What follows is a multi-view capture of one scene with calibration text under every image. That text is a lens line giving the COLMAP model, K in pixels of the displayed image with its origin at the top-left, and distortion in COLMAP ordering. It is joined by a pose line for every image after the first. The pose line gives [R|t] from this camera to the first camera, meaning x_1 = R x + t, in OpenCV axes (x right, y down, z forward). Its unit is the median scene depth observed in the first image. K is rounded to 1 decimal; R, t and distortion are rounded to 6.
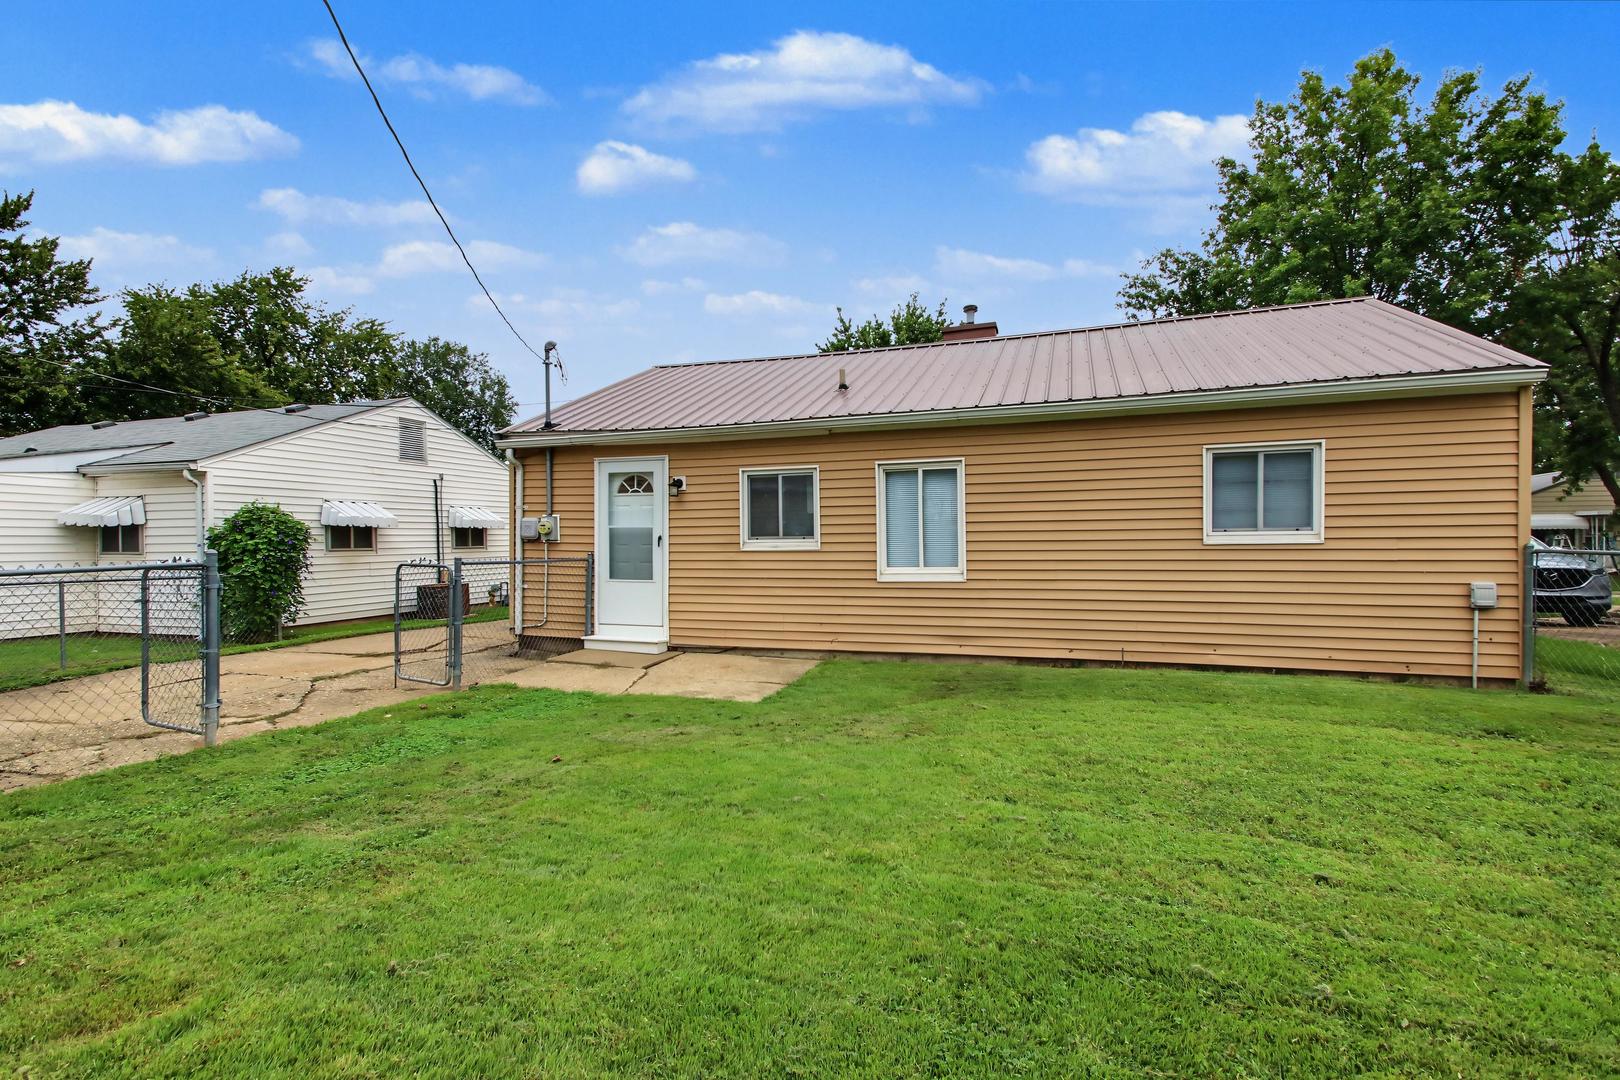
lens RADIAL K [[810.0, 0, 771.8], [0, 810.0, 548.1], [0, 0, 1]] dist [0.045440, -0.023618]
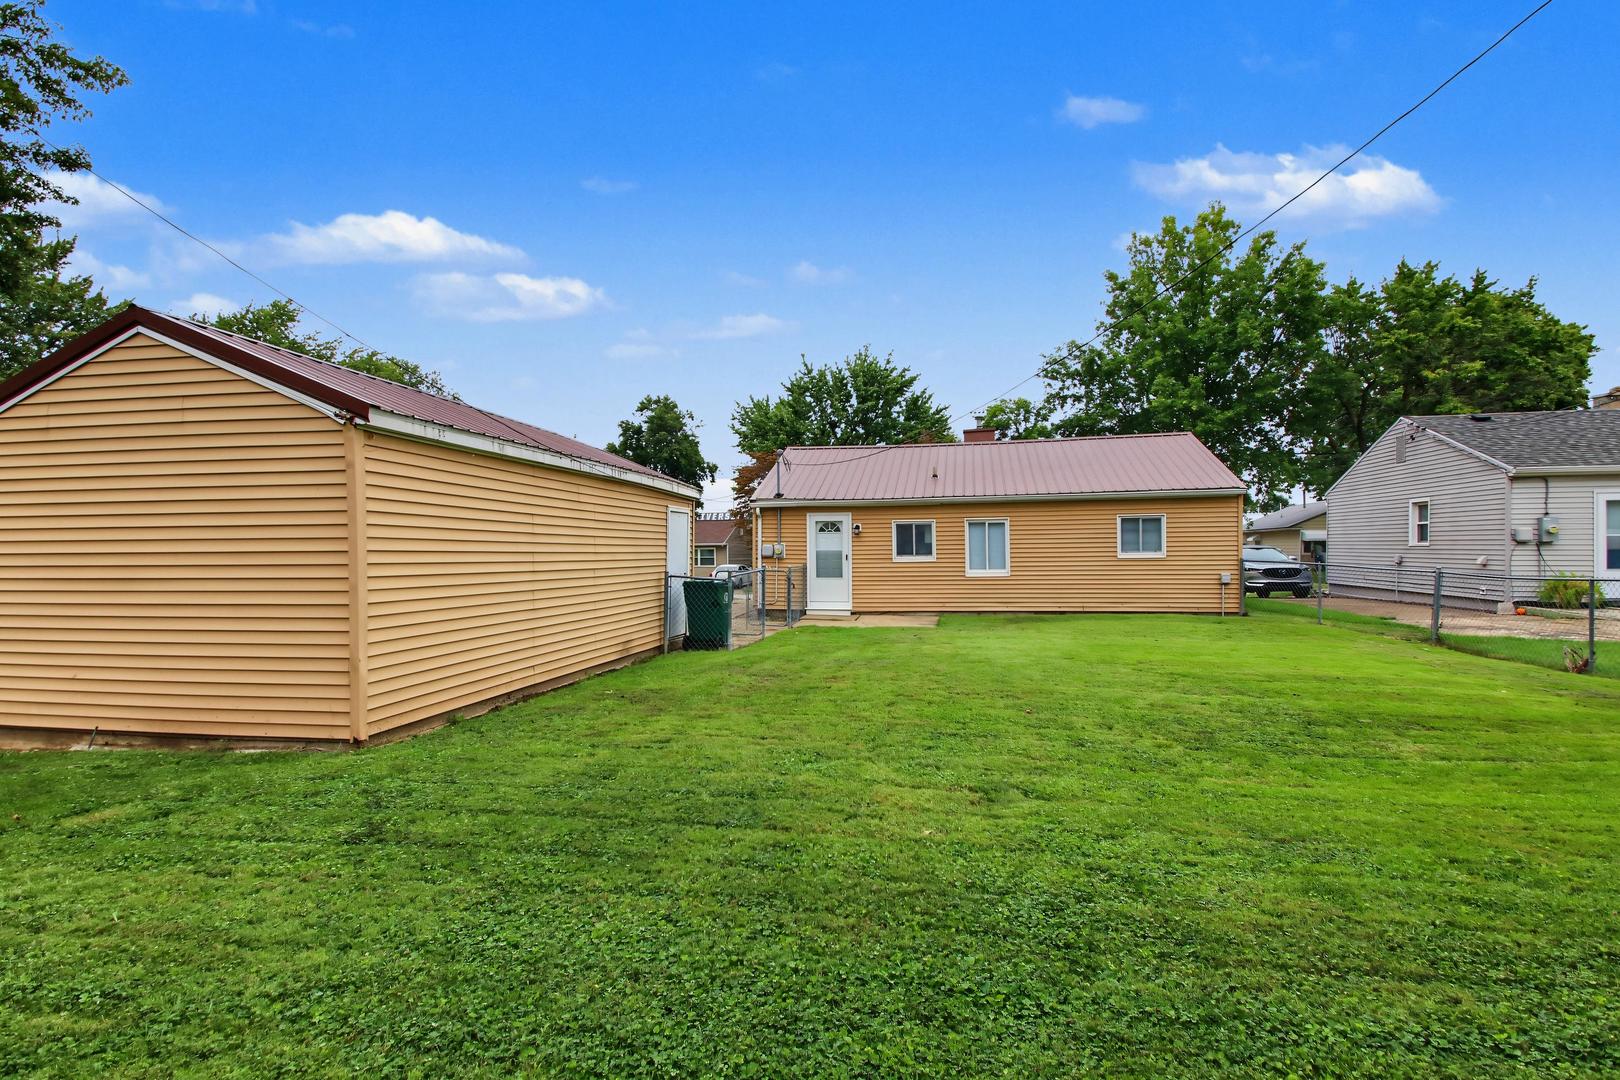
lens RADIAL K [[810.0, 0, 771.8], [0, 810.0, 548.1], [0, 0, 1]] dist [0.045440, -0.023618]
pose [[0.993259, -0.005597, 0.115784, -0.516688], [0.006759, 0.999931, -0.009646, -0.013114], [-0.115722, 0.010364, 0.993228, -0.855815]]
